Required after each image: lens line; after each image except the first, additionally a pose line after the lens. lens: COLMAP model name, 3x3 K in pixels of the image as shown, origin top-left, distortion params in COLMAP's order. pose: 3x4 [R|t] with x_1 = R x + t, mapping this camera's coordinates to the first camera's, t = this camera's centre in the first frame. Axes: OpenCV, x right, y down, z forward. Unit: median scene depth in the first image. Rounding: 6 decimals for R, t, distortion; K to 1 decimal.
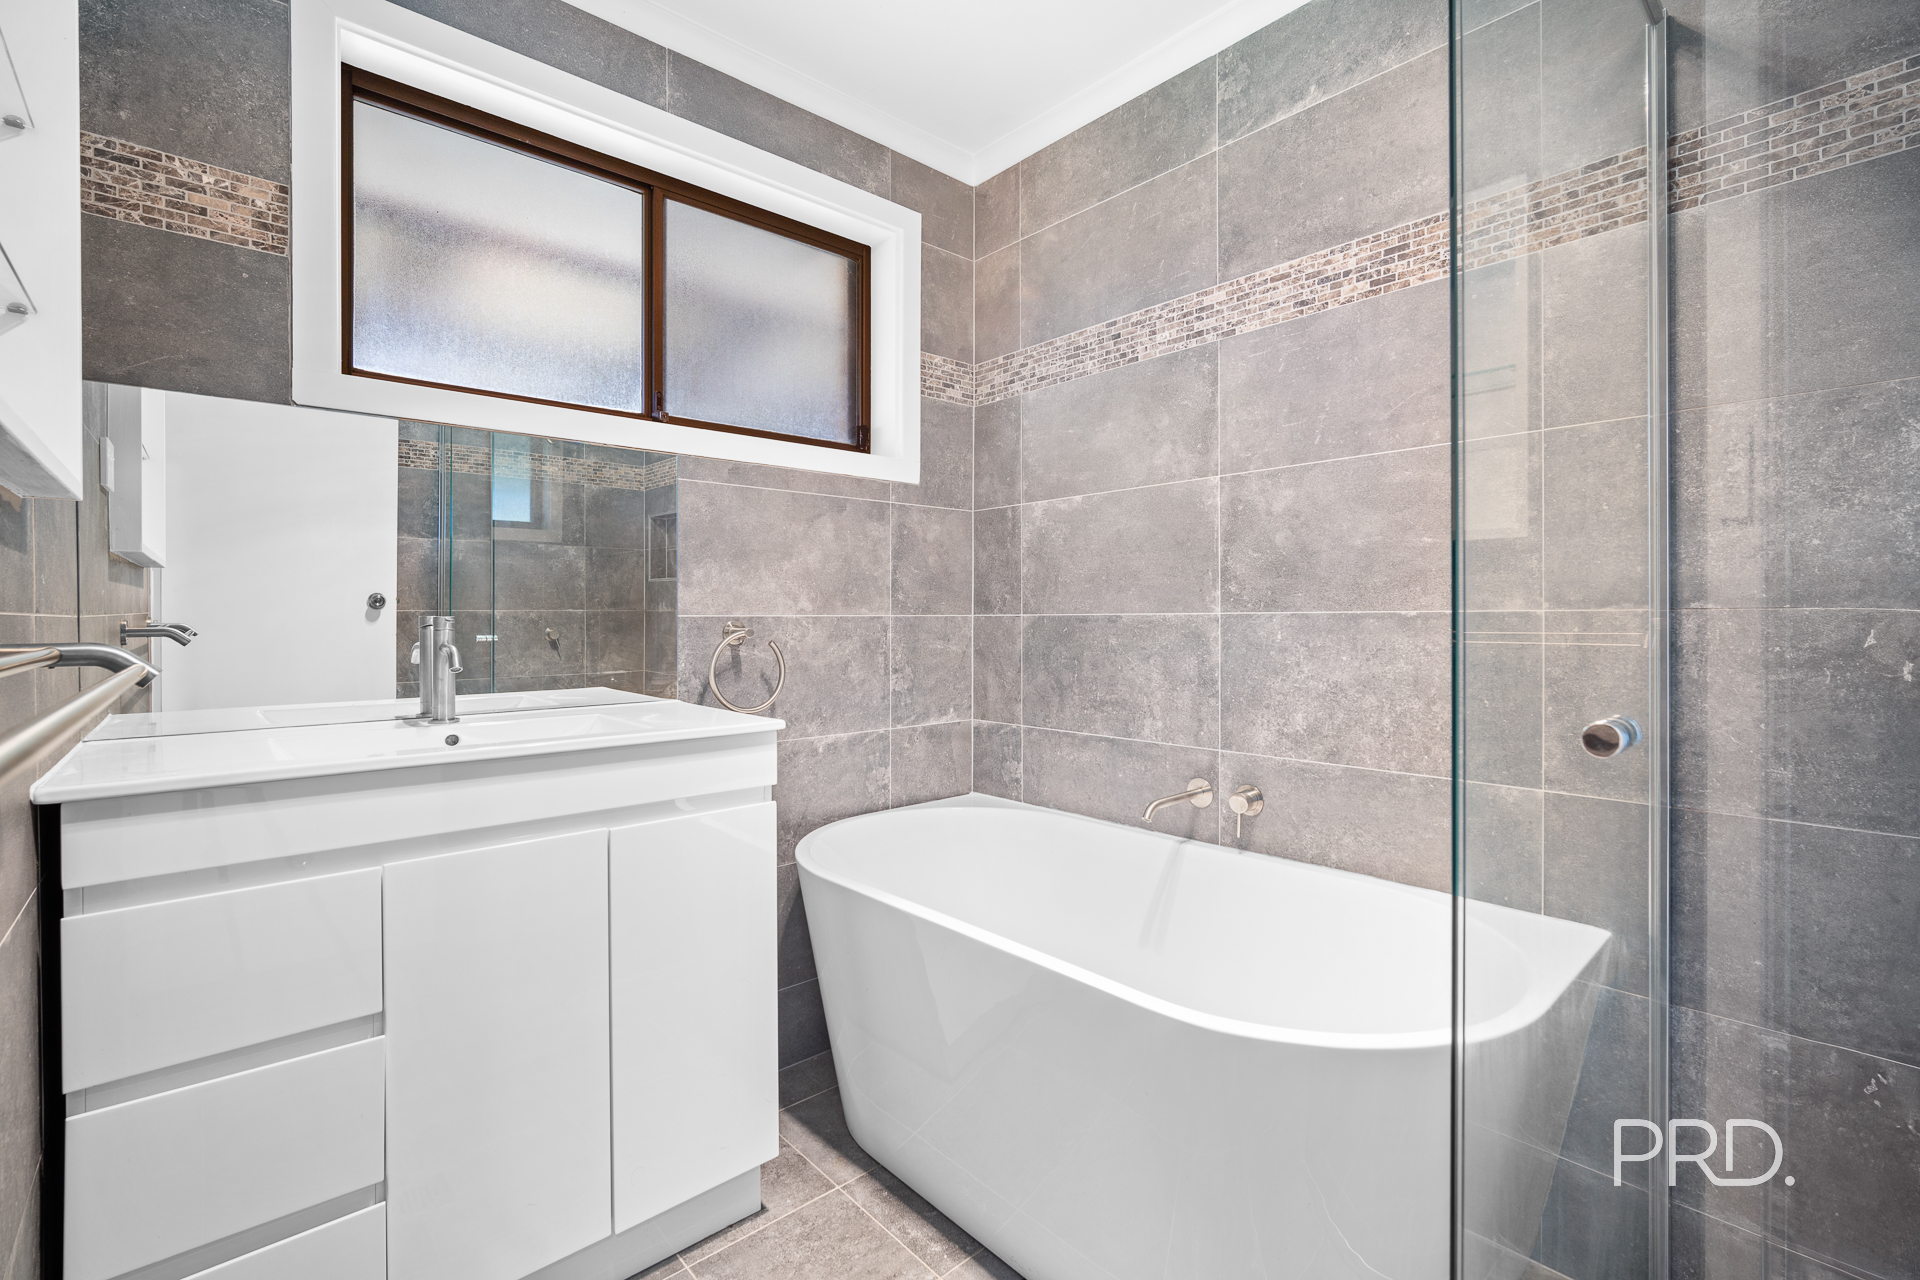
lens RADIAL K [[858.3, 0, 966.2], [0, 858.3, 639.1], [0, 0, 1]] dist [-0.005522, -0.000209]
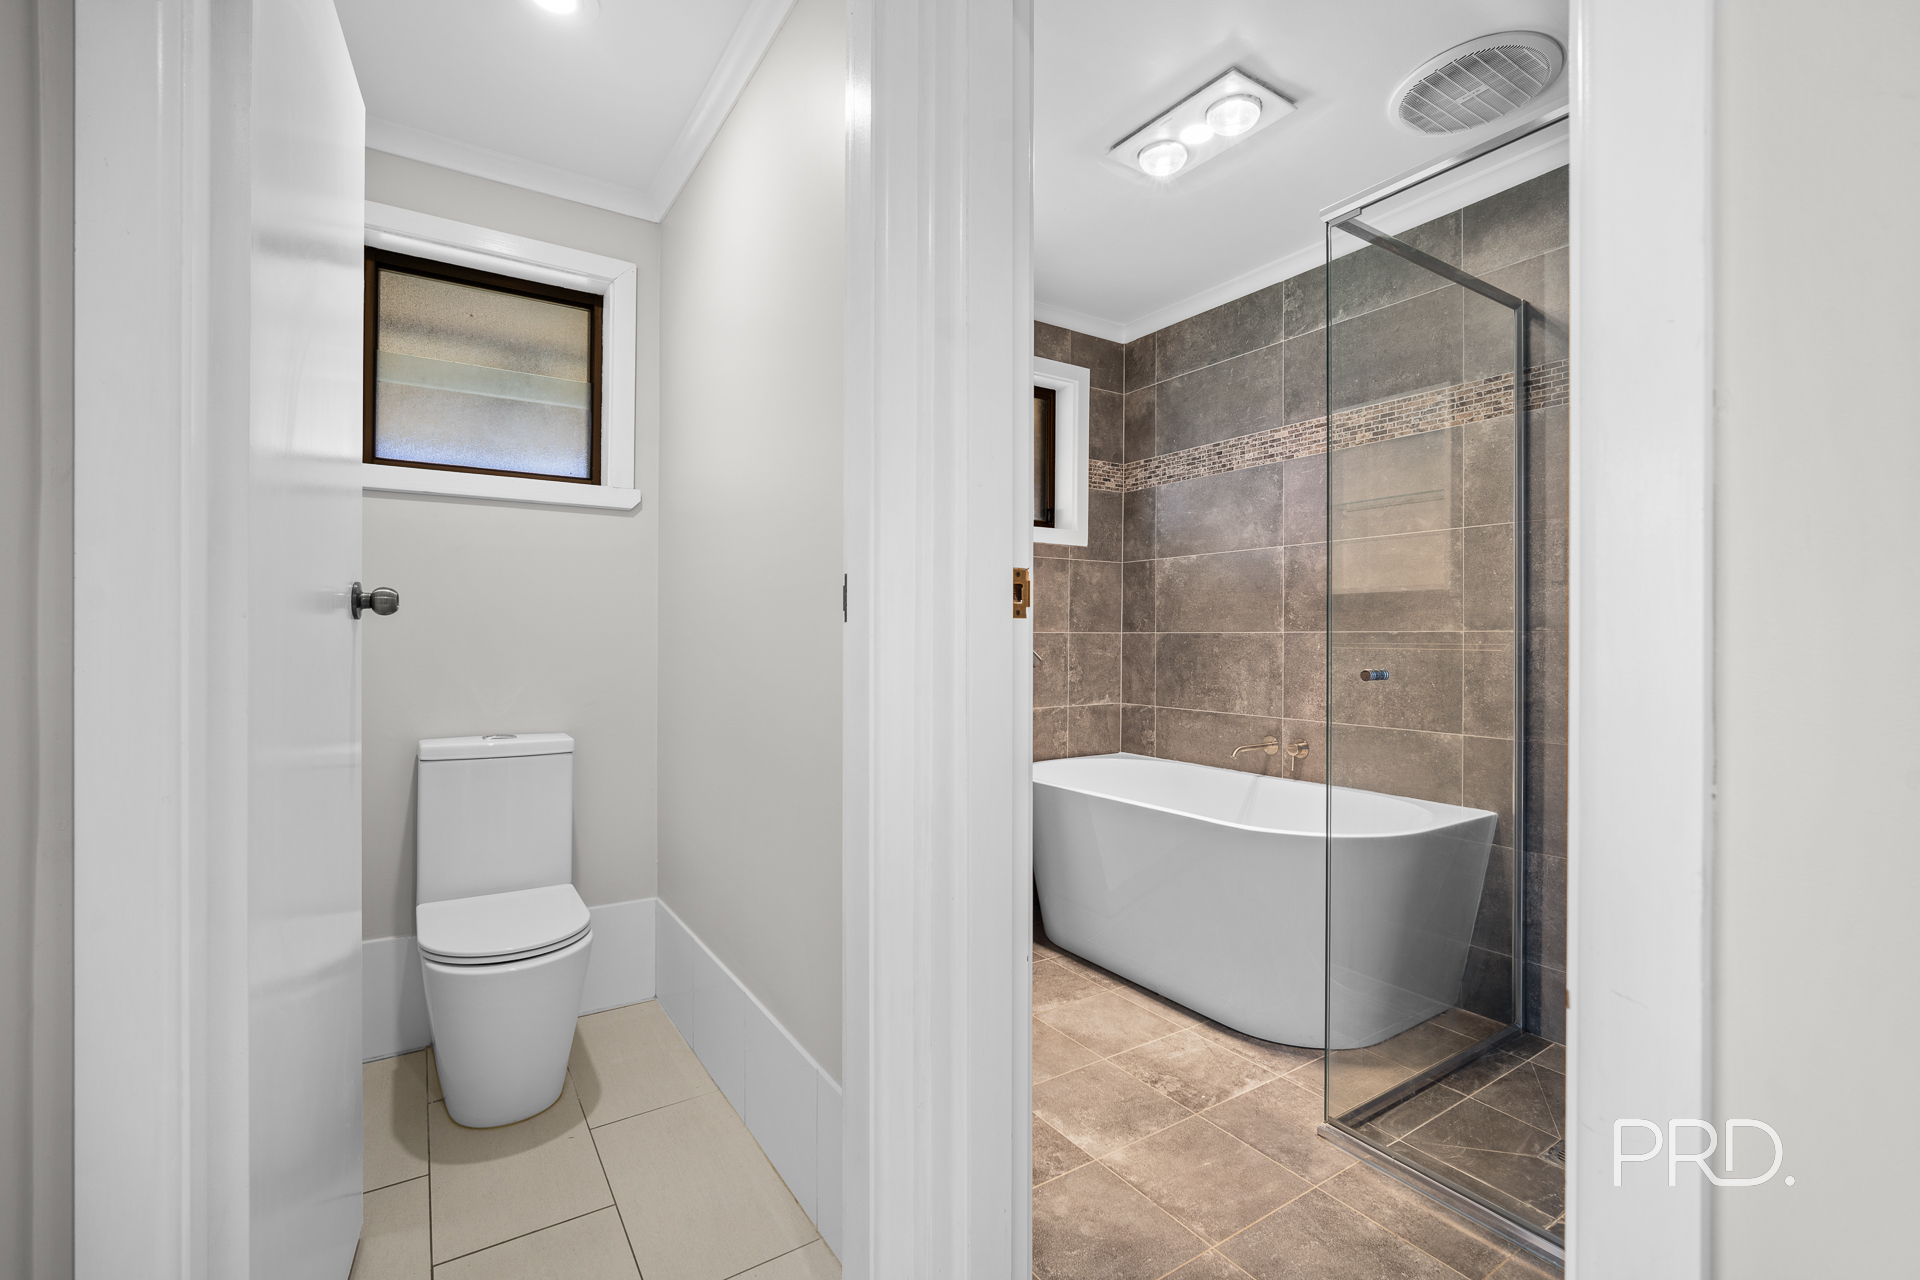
lens RADIAL K [[858.3, 0, 966.2], [0, 858.3, 639.1], [0, 0, 1]] dist [-0.005522, -0.000209]
pose [[0.989219, 0.007906, -0.146233, -0.050129], [-0.011273, 0.999690, -0.022215, 0.022995], [0.146012, 0.023625, 0.989001, -0.614140]]
